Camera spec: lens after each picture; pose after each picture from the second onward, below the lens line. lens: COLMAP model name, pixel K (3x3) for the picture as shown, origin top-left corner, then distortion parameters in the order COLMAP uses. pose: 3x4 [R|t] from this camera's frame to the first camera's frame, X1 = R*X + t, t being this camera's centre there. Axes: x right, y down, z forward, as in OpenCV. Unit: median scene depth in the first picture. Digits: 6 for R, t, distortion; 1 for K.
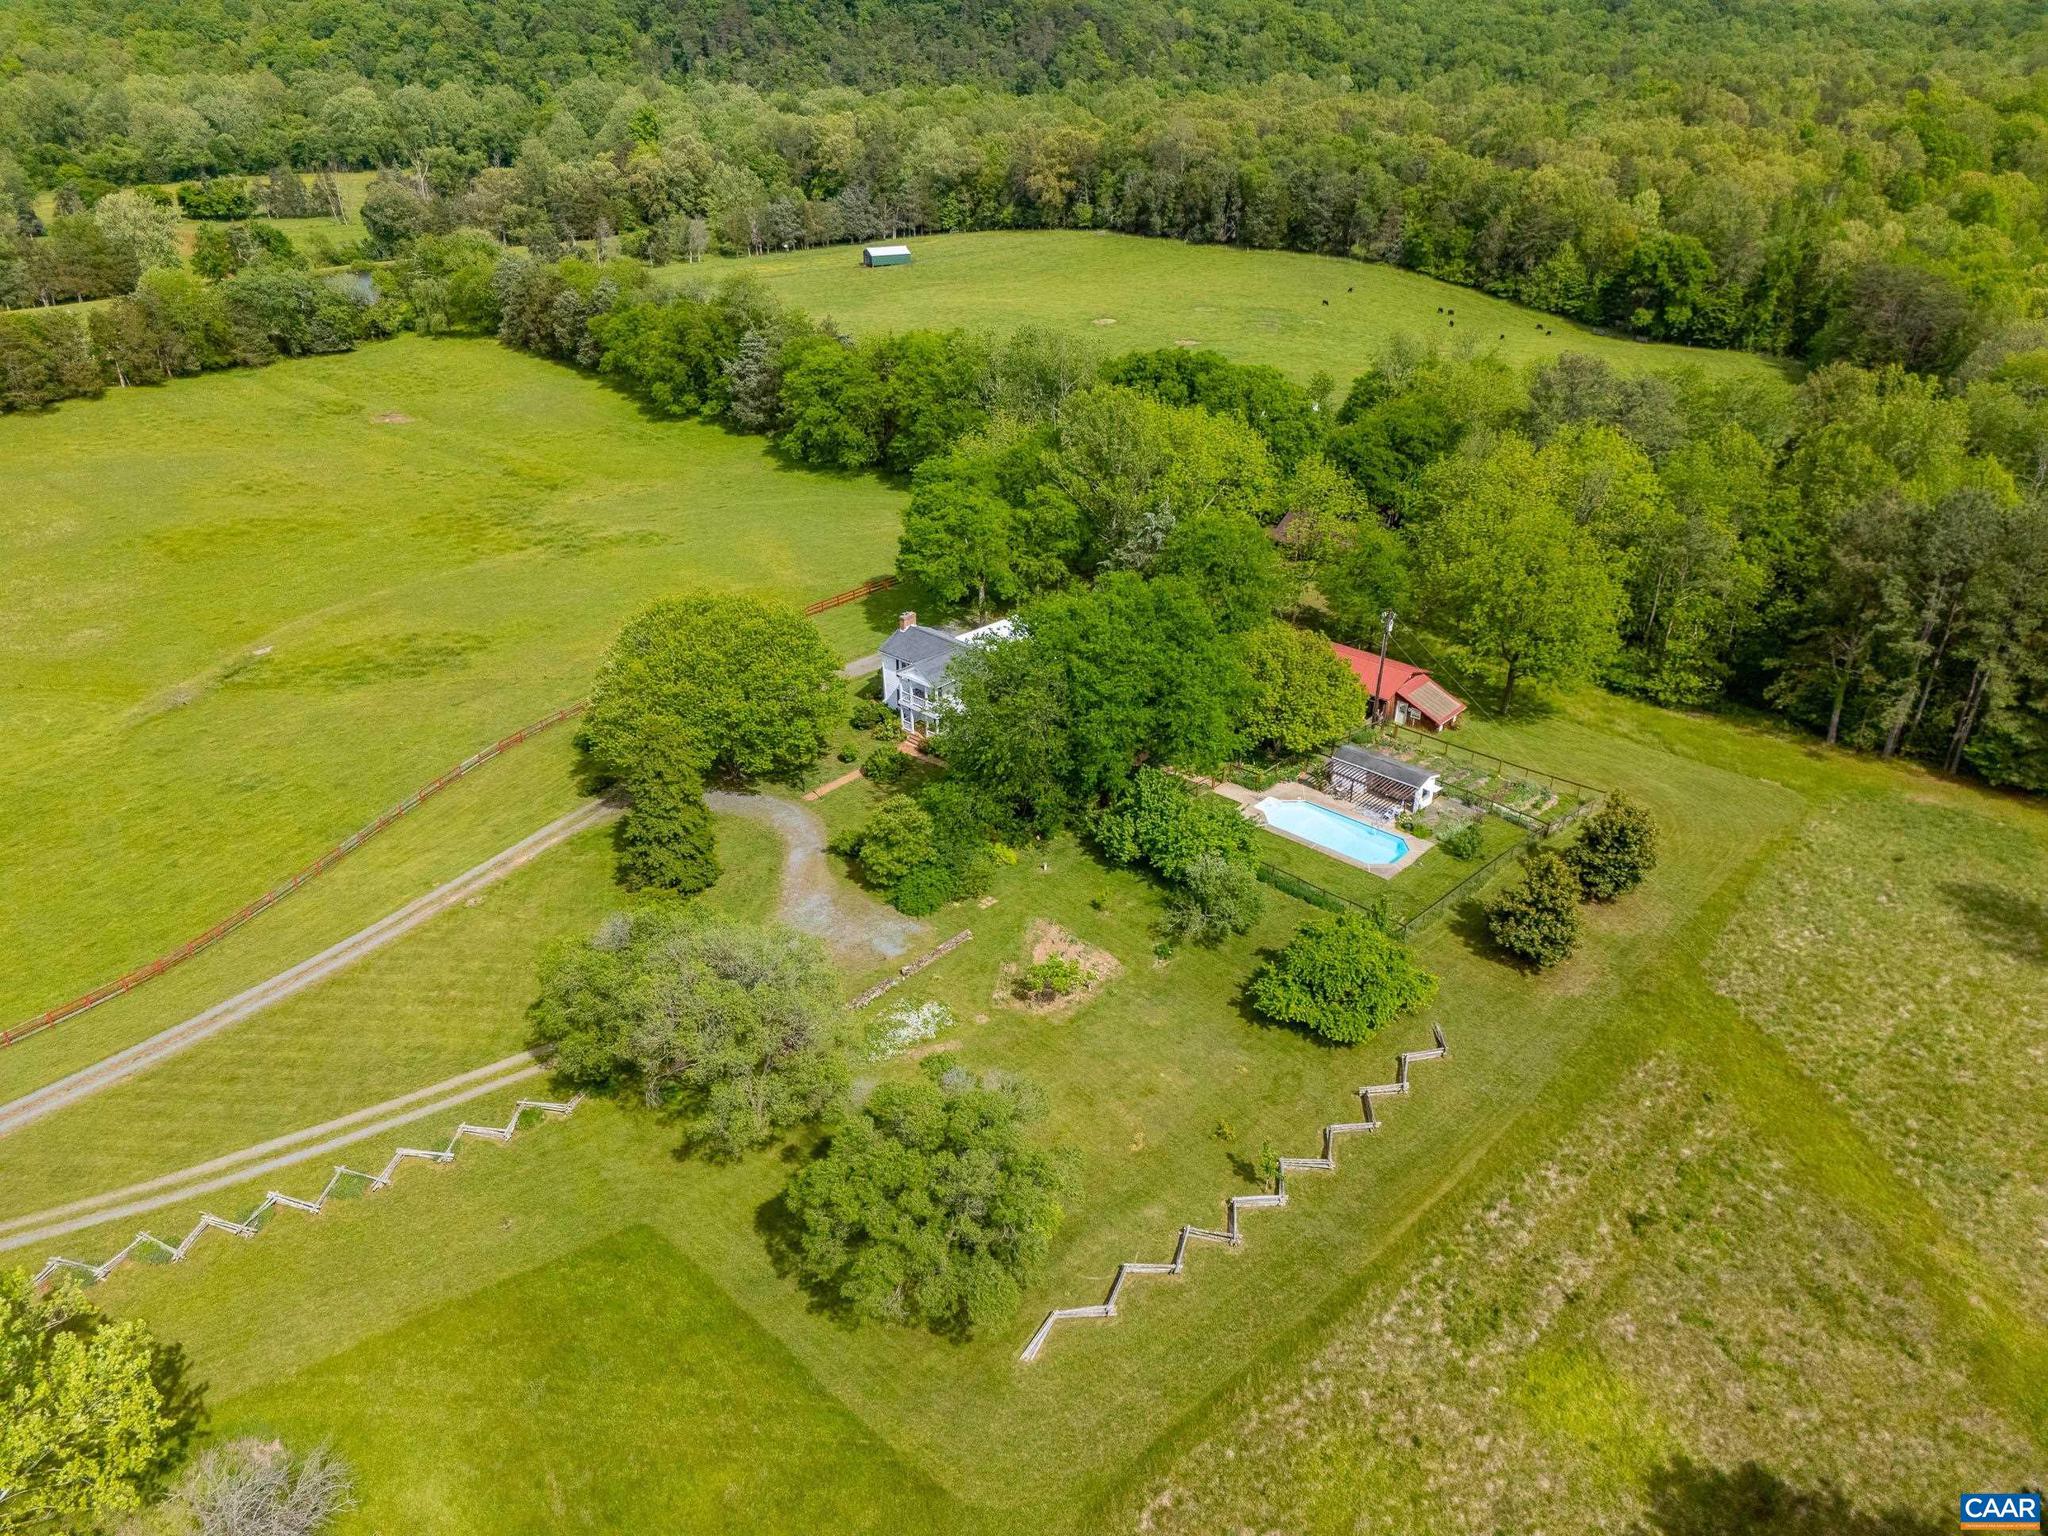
lens RADIAL K [[1519.1, 0, 1030.4], [0, 1519.1, 761.4], [0, 0, 1]] dist [0.057310, -0.041853]
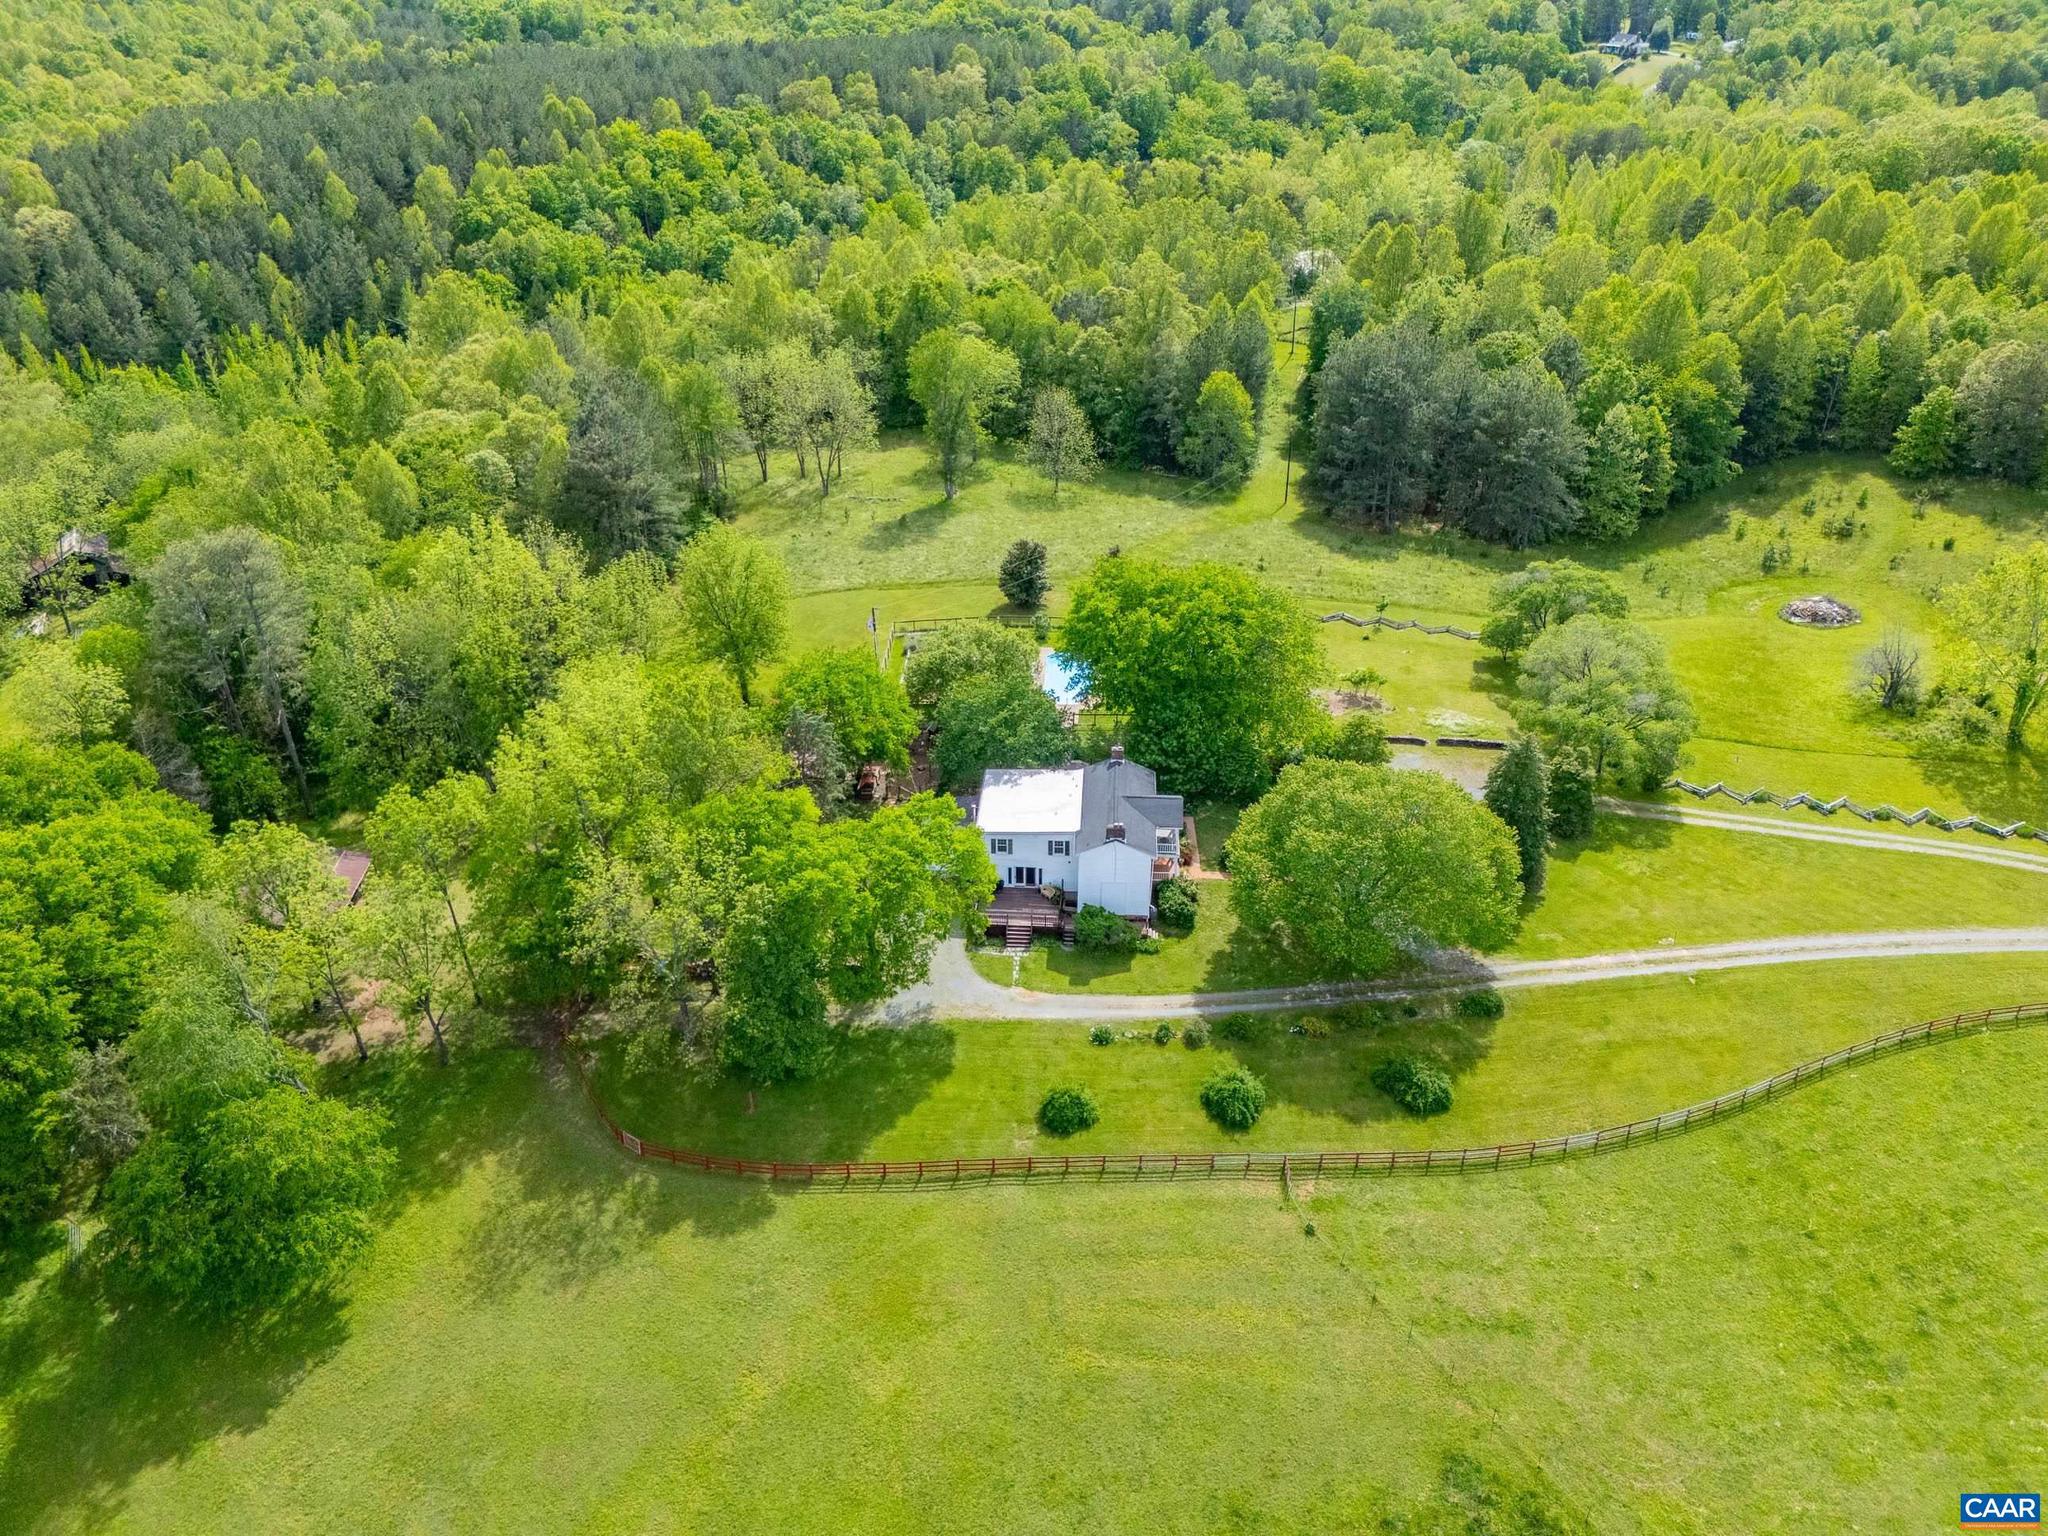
lens RADIAL K [[1519.1, 0, 1030.4], [0, 1519.1, 761.4], [0, 0, 1]] dist [0.057310, -0.041853]
pose [[-0.628152, -0.394977, 0.670386, -0.257580], [0.359360, 0.616917, 0.700195, -0.310755], [-0.690134, 0.680739, -0.245579, 0.505960]]
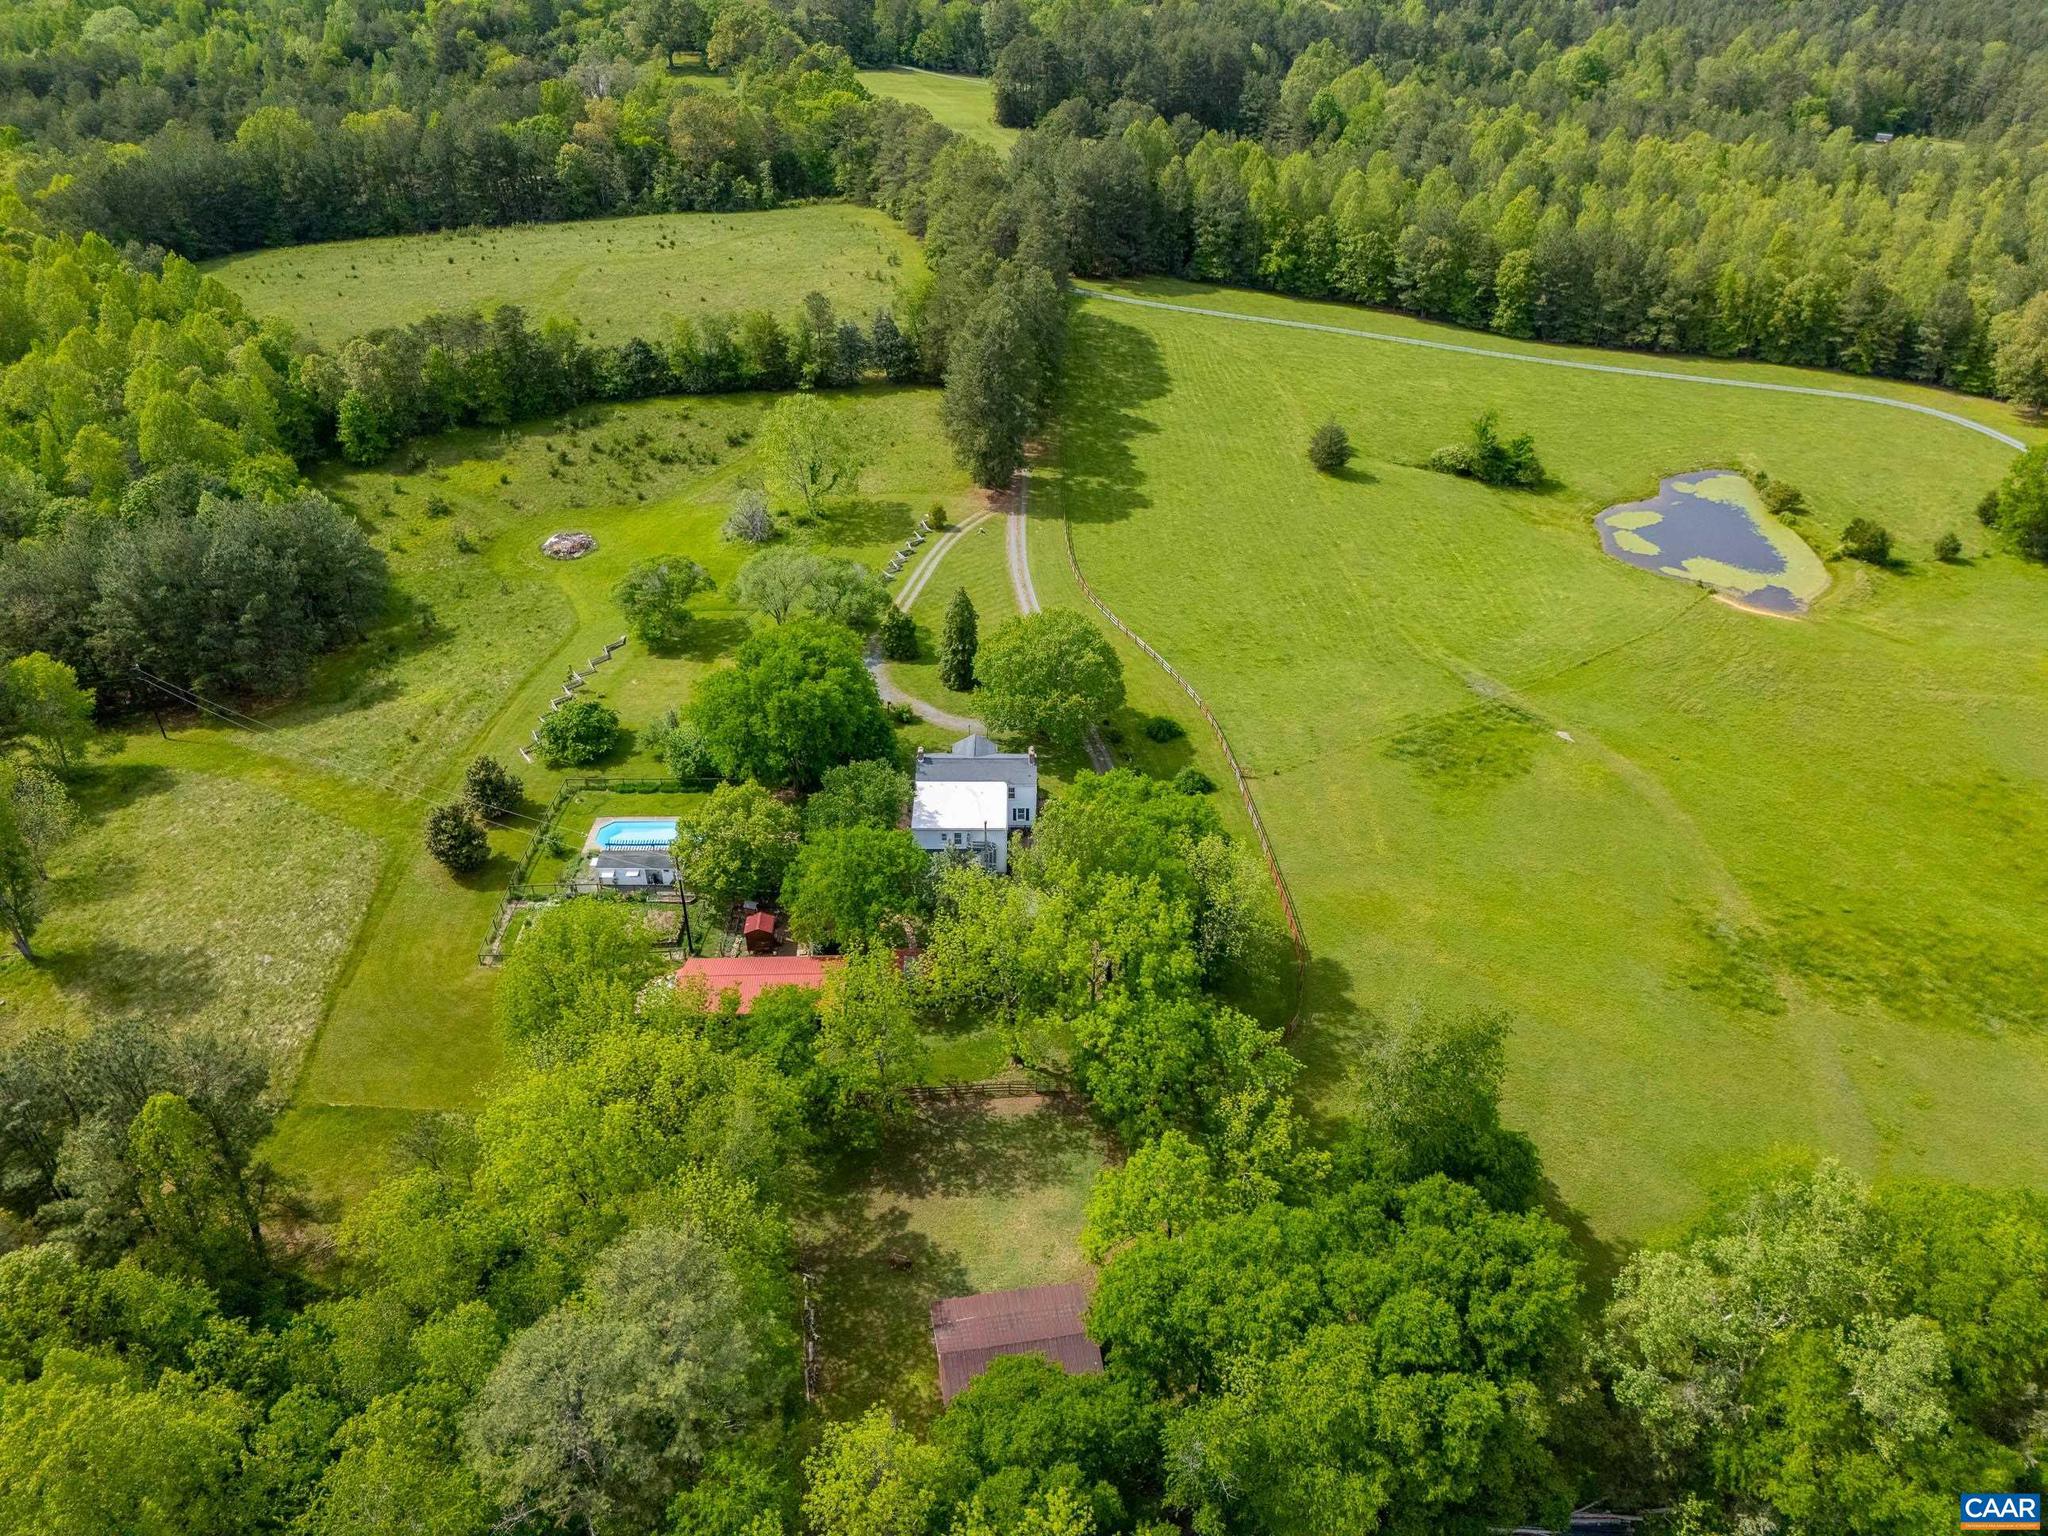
lens RADIAL K [[1519.1, 0, 1030.4], [0, 1519.1, 761.4], [0, 0, 1]] dist [0.057310, -0.041853]
pose [[-0.739825, 0.347425, -0.576155, 0.263635], [-0.322747, 0.568124, 0.757013, -0.426388], [0.590333, 0.746010, -0.308182, 0.574004]]
